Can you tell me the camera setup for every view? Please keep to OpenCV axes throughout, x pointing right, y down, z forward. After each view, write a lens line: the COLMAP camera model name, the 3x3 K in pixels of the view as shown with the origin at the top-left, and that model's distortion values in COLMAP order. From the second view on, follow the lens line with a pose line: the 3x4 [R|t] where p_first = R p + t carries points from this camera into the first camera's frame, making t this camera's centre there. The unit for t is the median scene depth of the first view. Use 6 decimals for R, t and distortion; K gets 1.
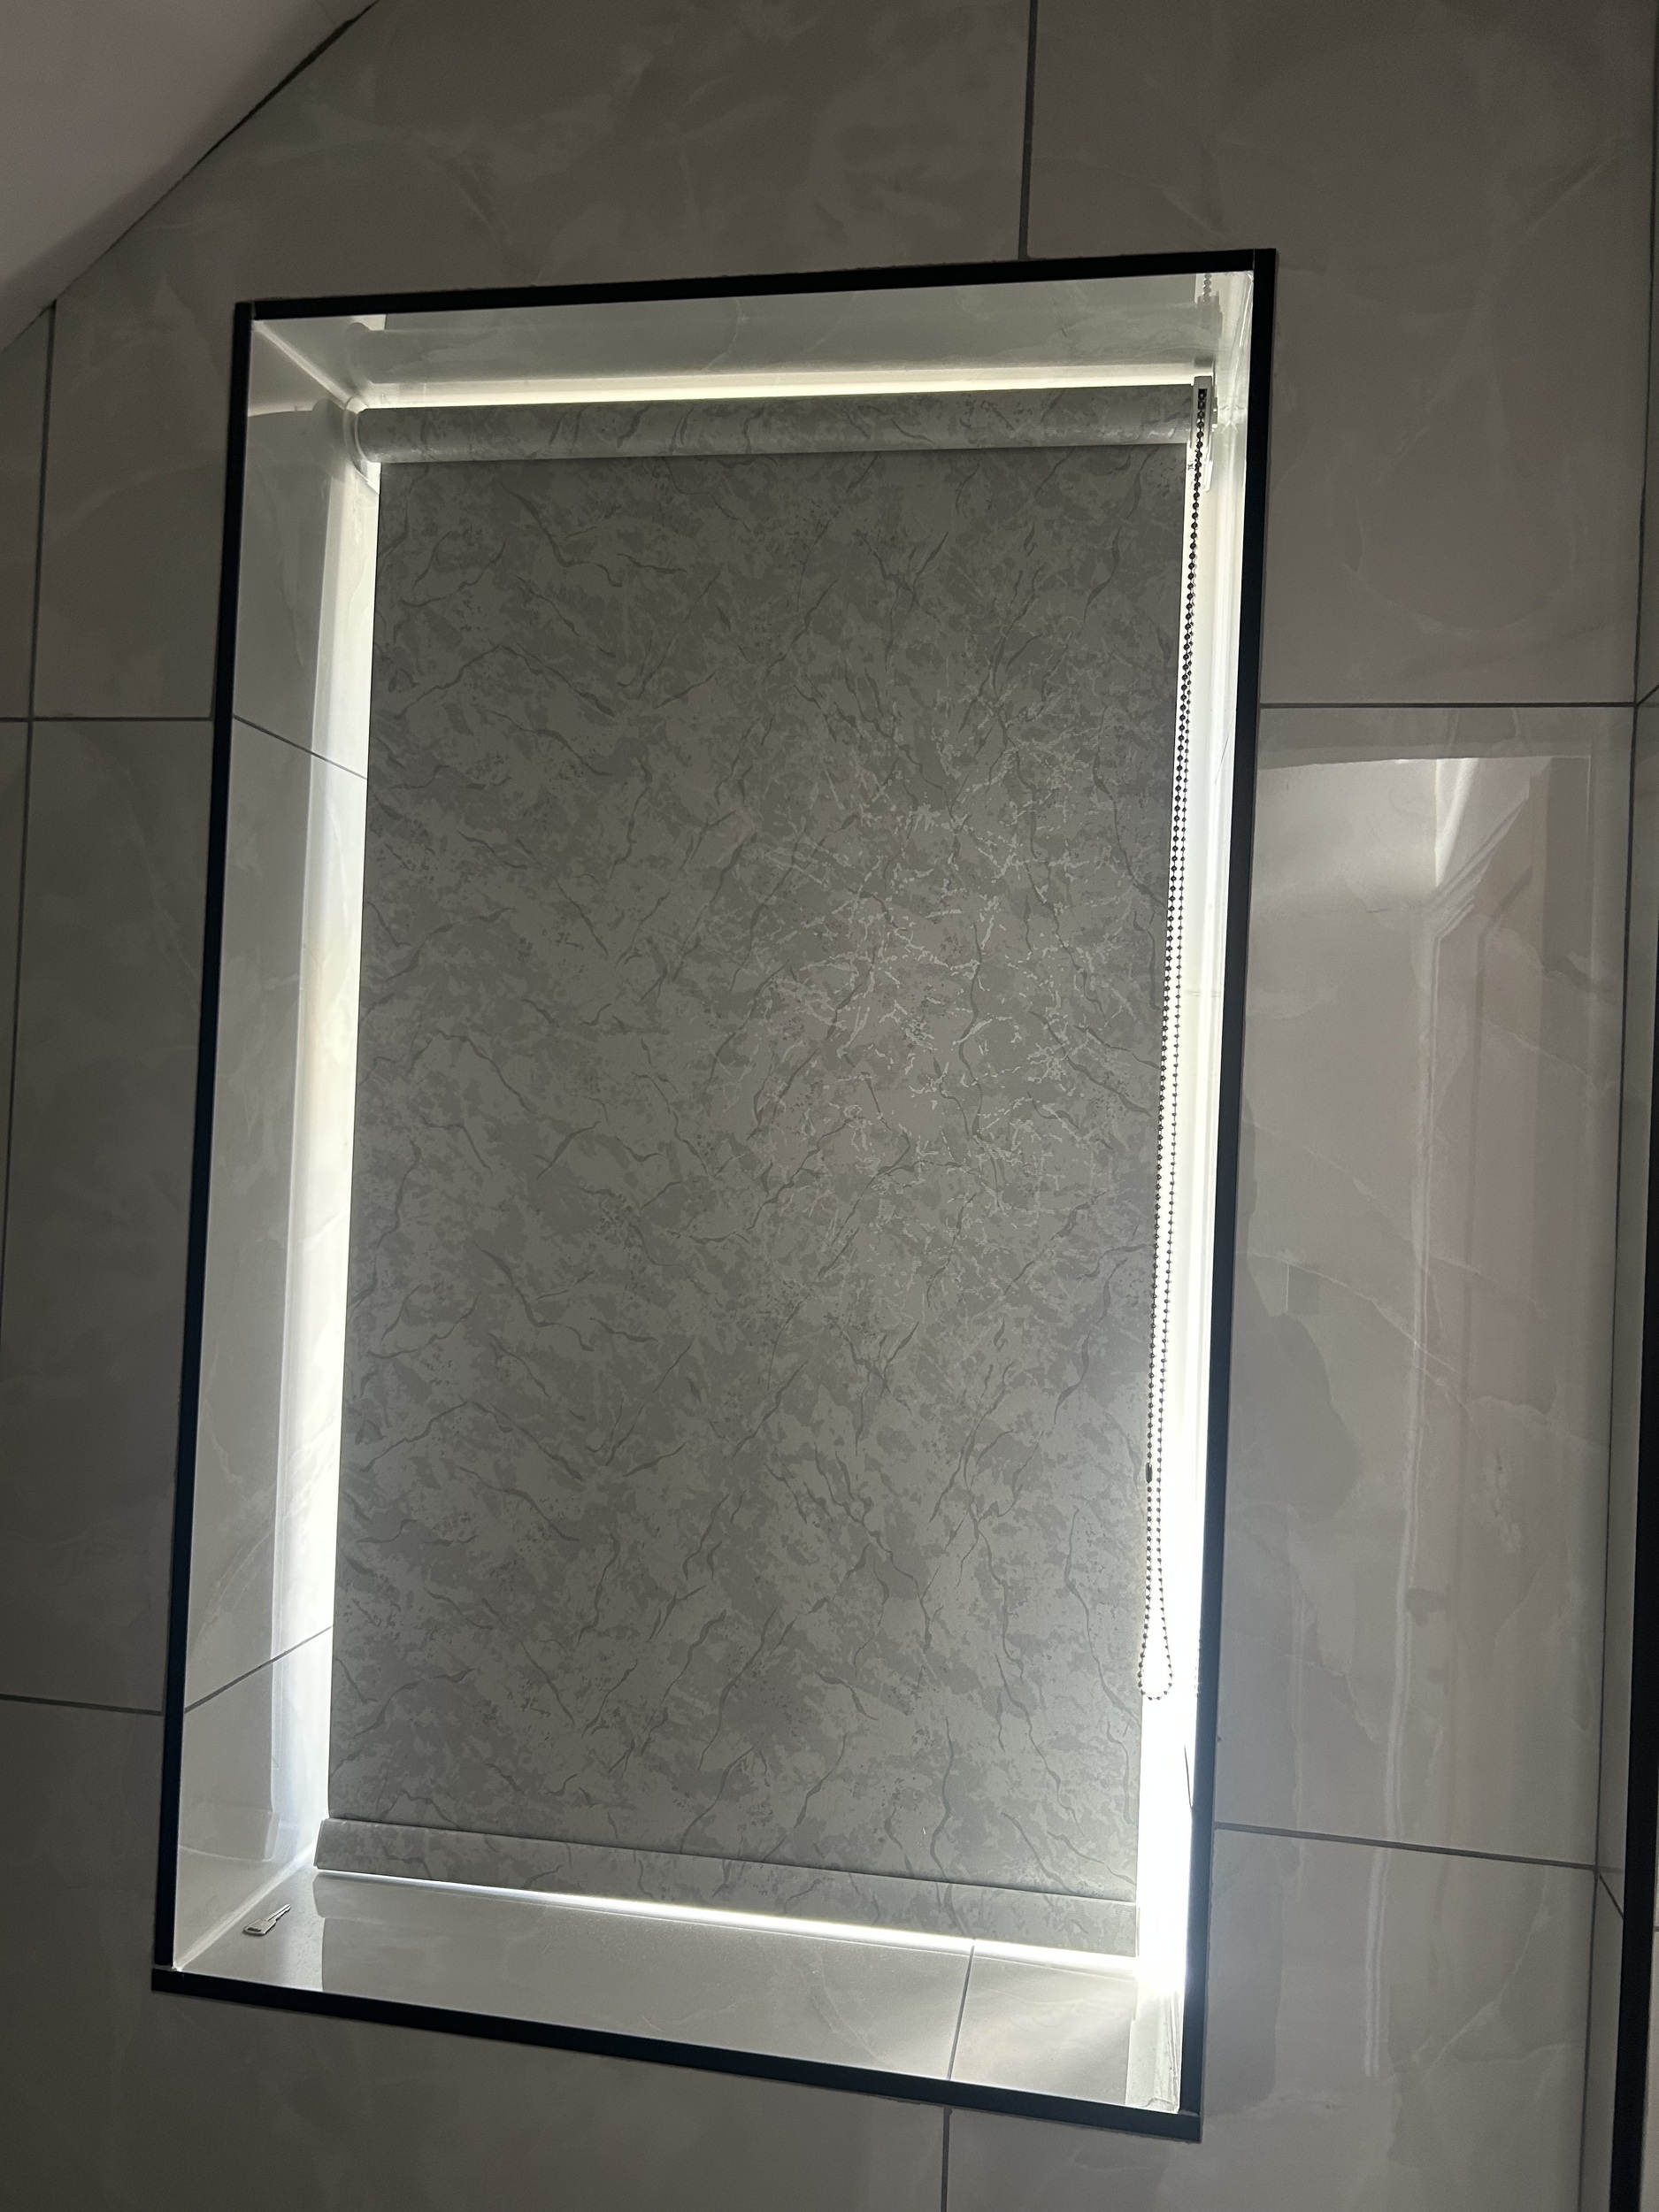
lens RADIAL K [[1662.4, 0, 961.3], [0, 1662.4, 802.0], [0, 0, 1]] dist [0.009006, -0.001218]
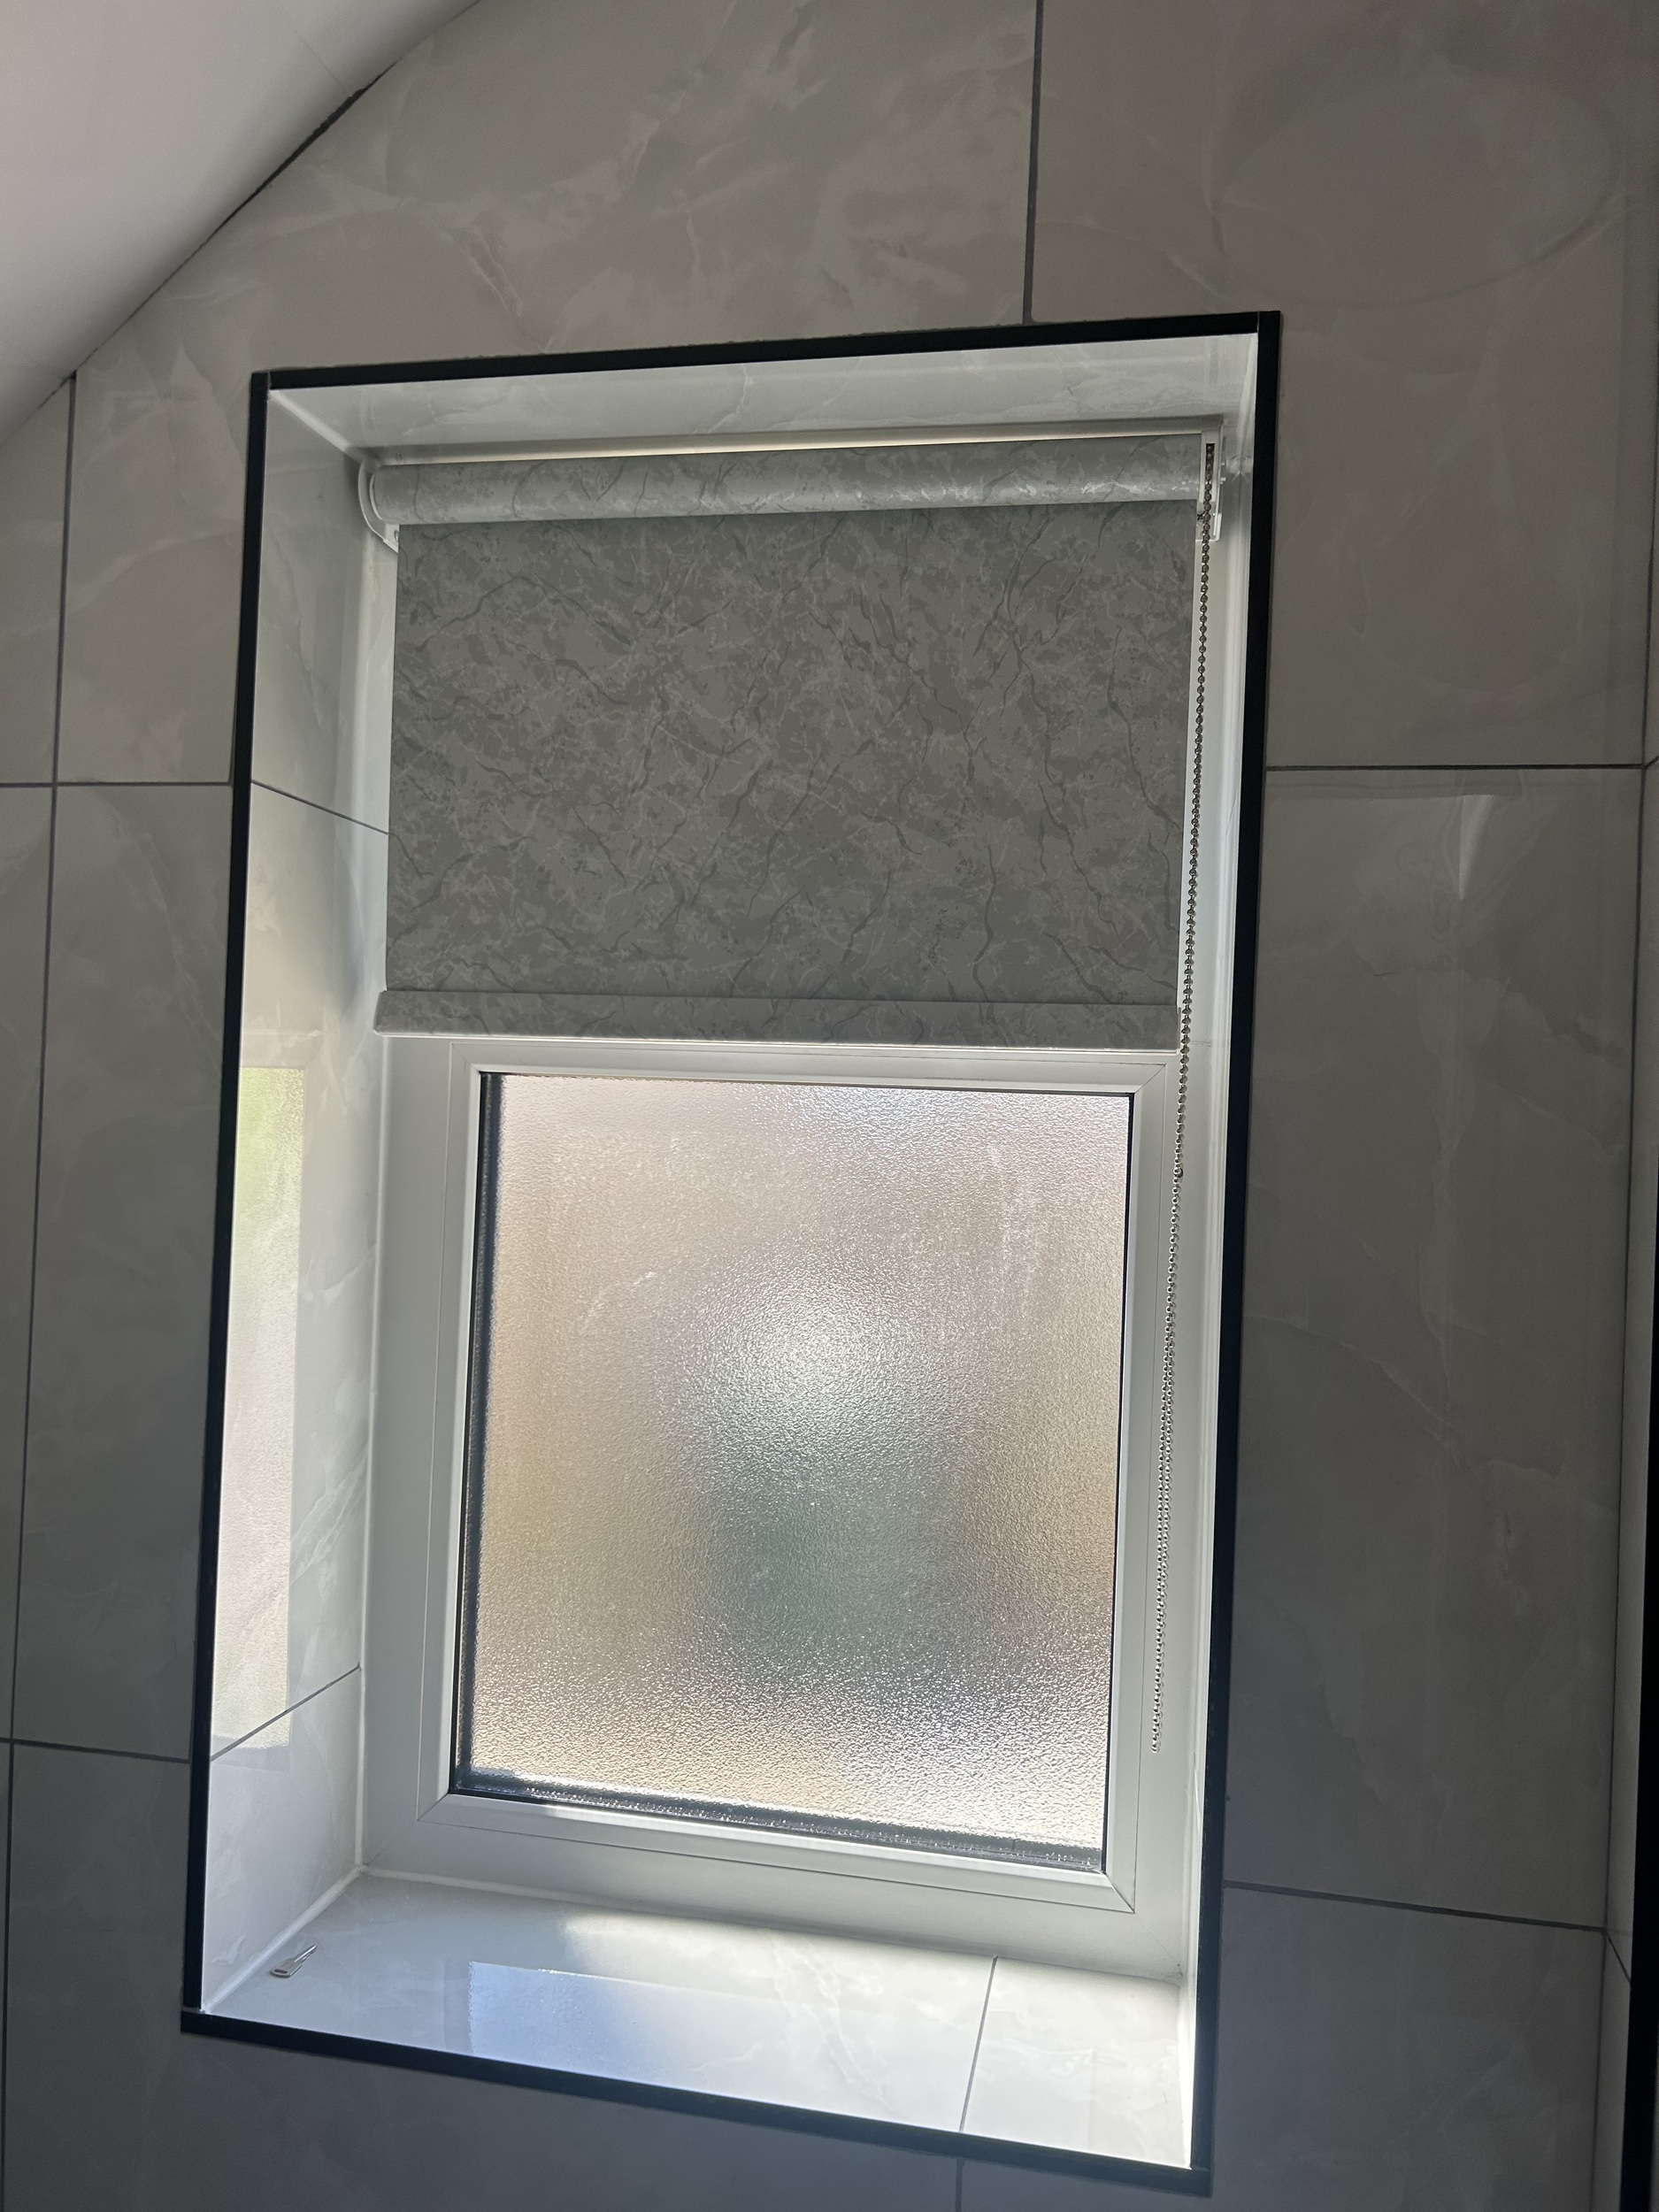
lens RADIAL K [[1662.4, 0, 922.4], [0, 1662.4, 1150.0], [0, 0, 1]] dist [0.009006, -0.001218]
pose [[0.999715, -0.001670, -0.023803, -0.008803], [0.001862, 0.999966, 0.008047, 0.246766], [0.023788, -0.008089, 0.999684, -0.006944]]
